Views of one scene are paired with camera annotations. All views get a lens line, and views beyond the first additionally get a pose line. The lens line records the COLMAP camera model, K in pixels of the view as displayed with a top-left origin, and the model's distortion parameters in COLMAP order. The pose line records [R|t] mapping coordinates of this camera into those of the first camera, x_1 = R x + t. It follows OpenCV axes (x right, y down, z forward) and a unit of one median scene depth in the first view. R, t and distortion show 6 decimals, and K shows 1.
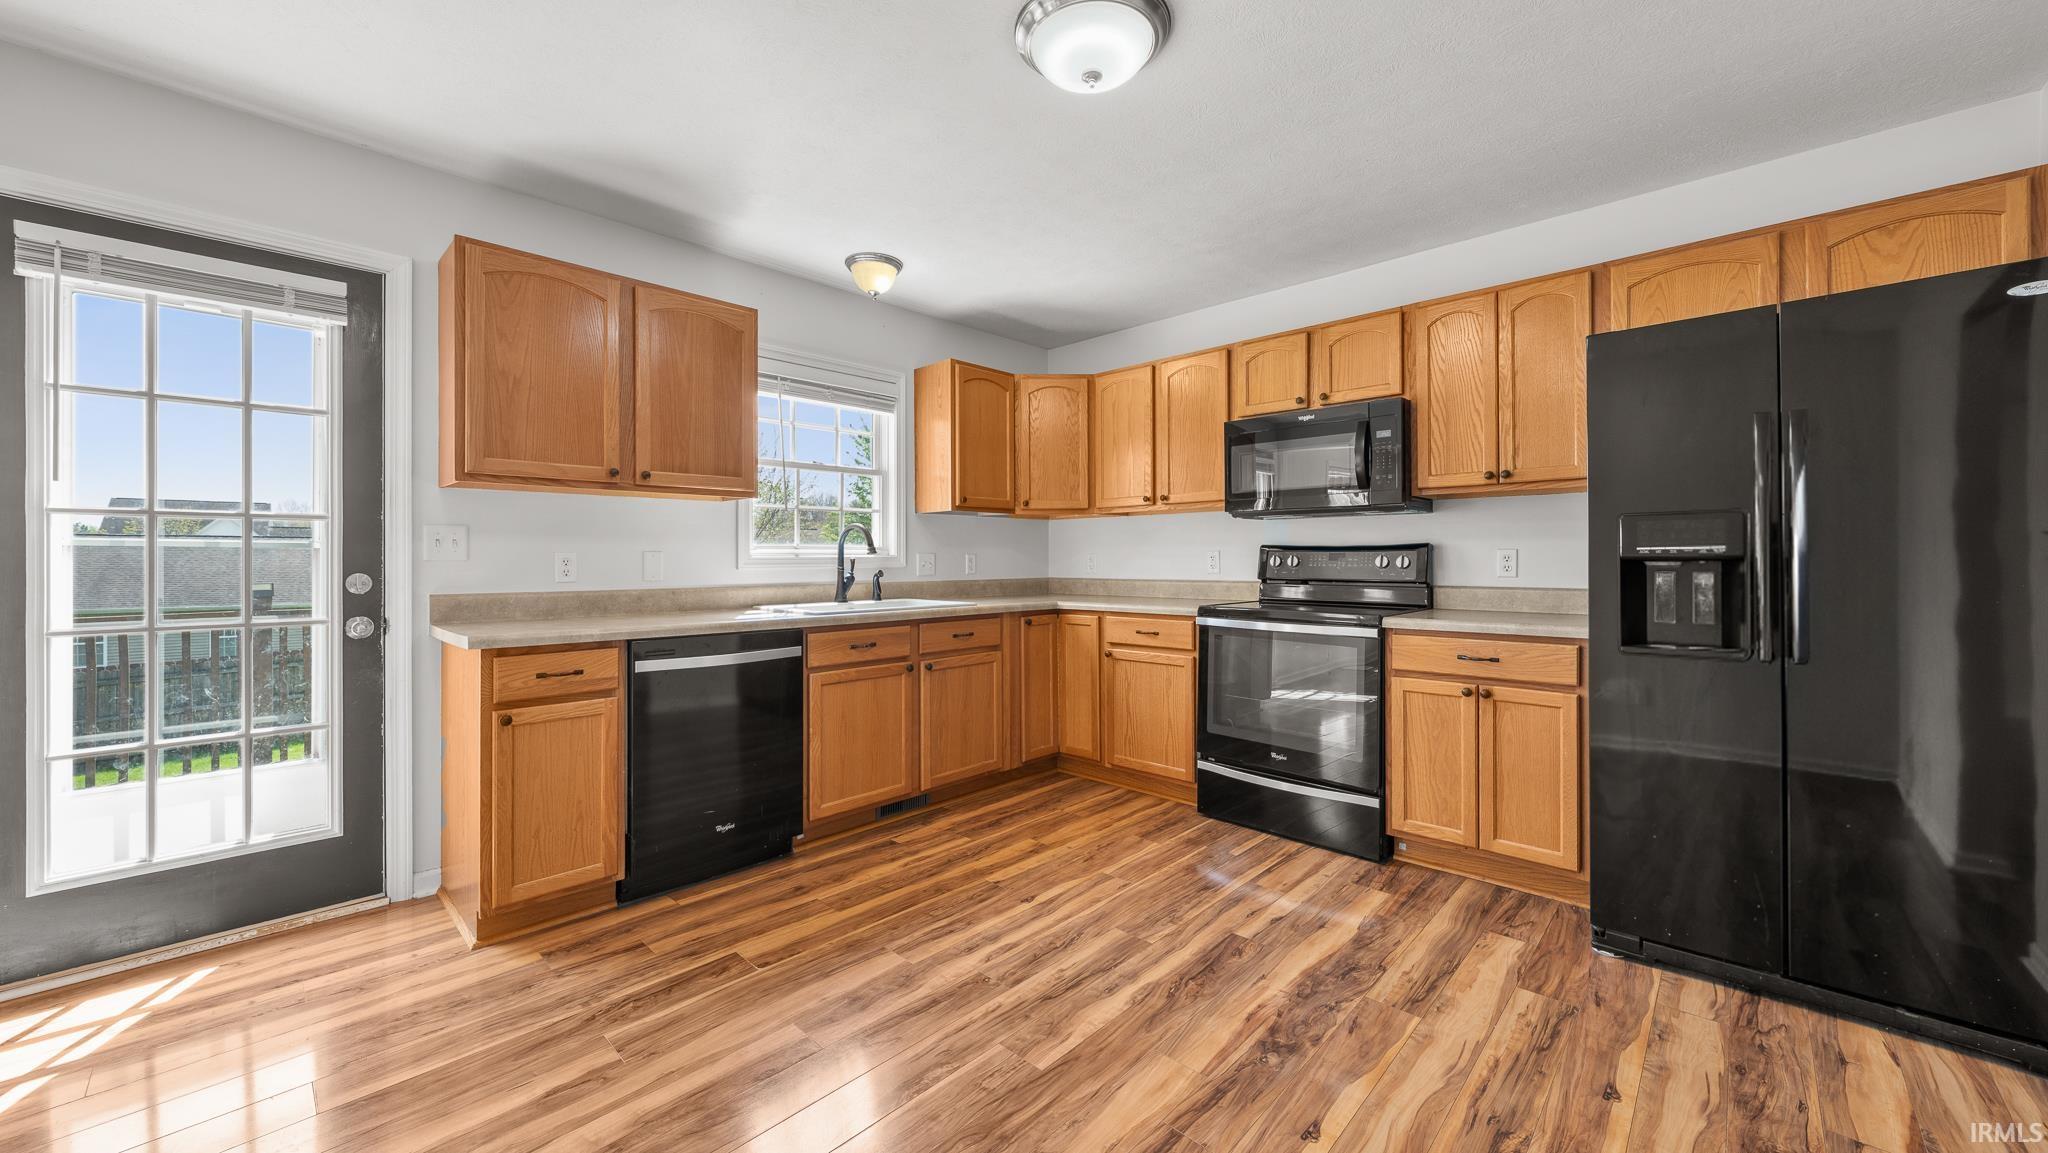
lens RADIAL K [[759.2, 0, 1025.1], [0, 759.2, 562.3], [0, 0, 1]] dist [-0.000863, -0.000177]
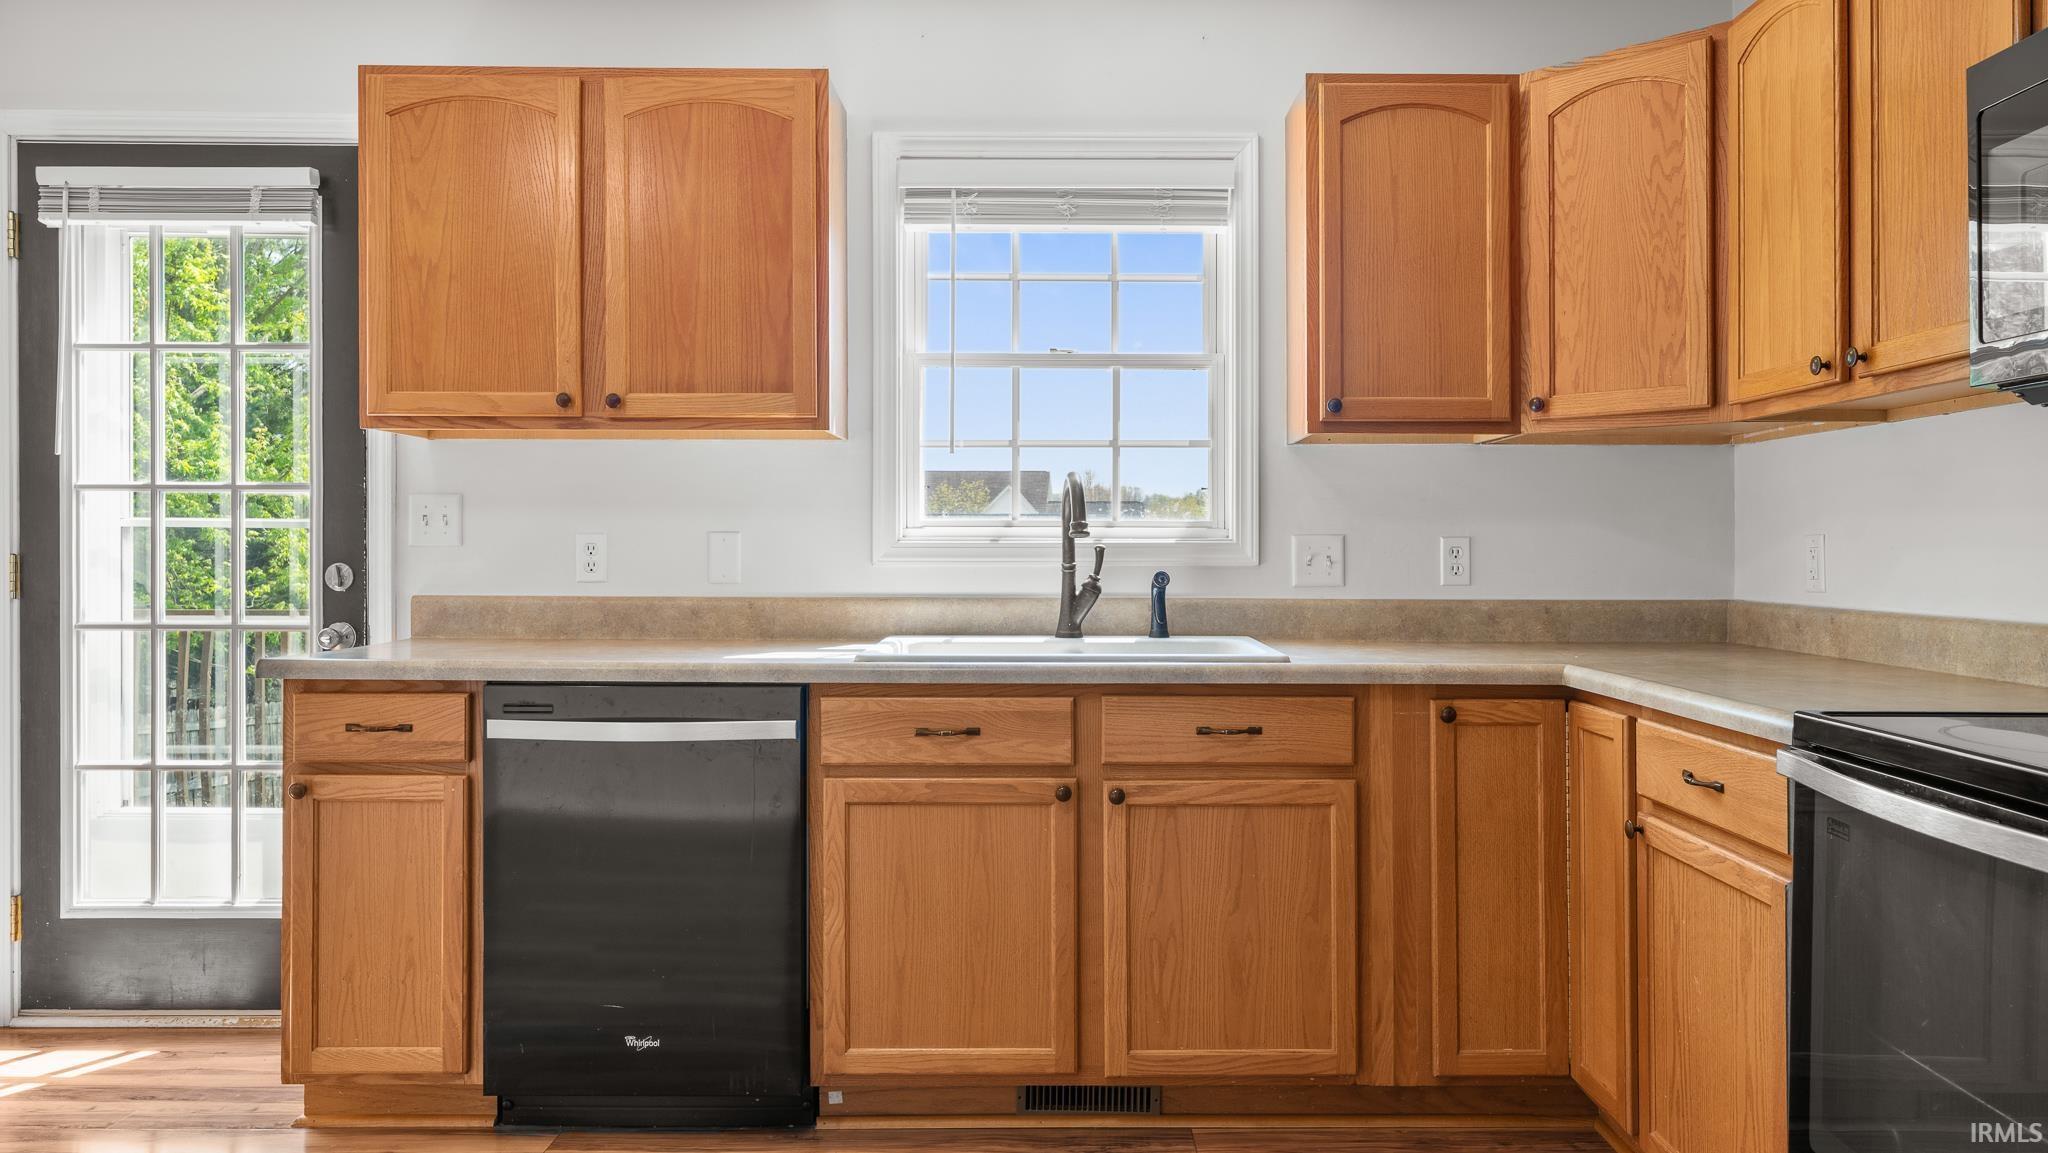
lens RADIAL K [[1391.3, 0, 1100.0], [0, 1391.3, 547.0], [0, 0, 1]] dist [0.005840, 0.003255]
pose [[0.695846, 0.006383, -0.718163, 0.438037], [-0.008239, 0.999966, 0.000905, -0.005713], [0.718144, 0.005287, 0.695874, 0.437091]]
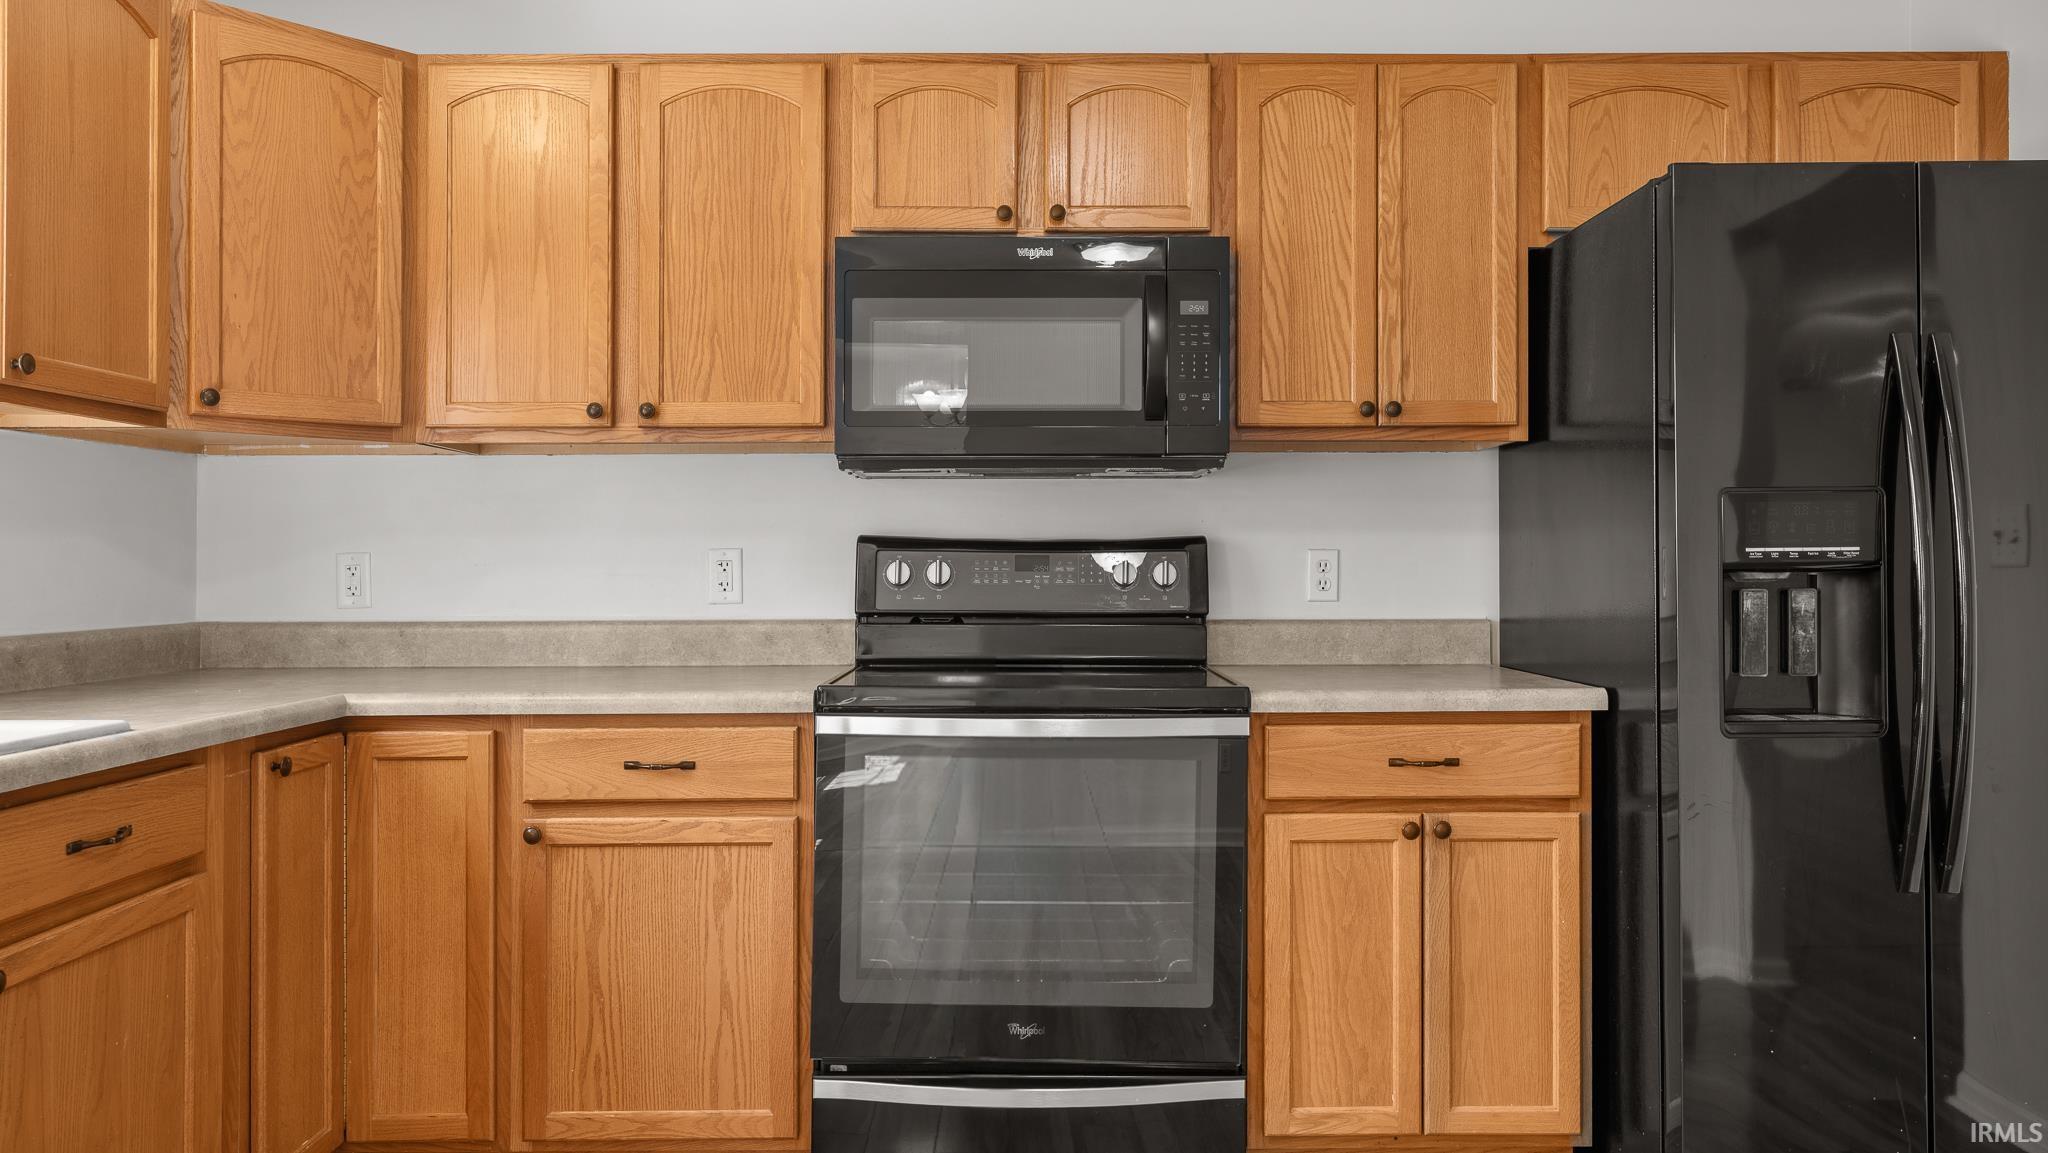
lens RADIAL K [[1414.5, 0, 1021.2], [0, 1414.5, 560.5], [0, 0, 1]] dist [0.003943, -0.000307]
pose [[0.717521, 0.003022, 0.696531, -0.212515], [0.003871, 0.999958, -0.008325, -0.002011], [-0.696527, 0.008670, 0.717479, 0.404142]]
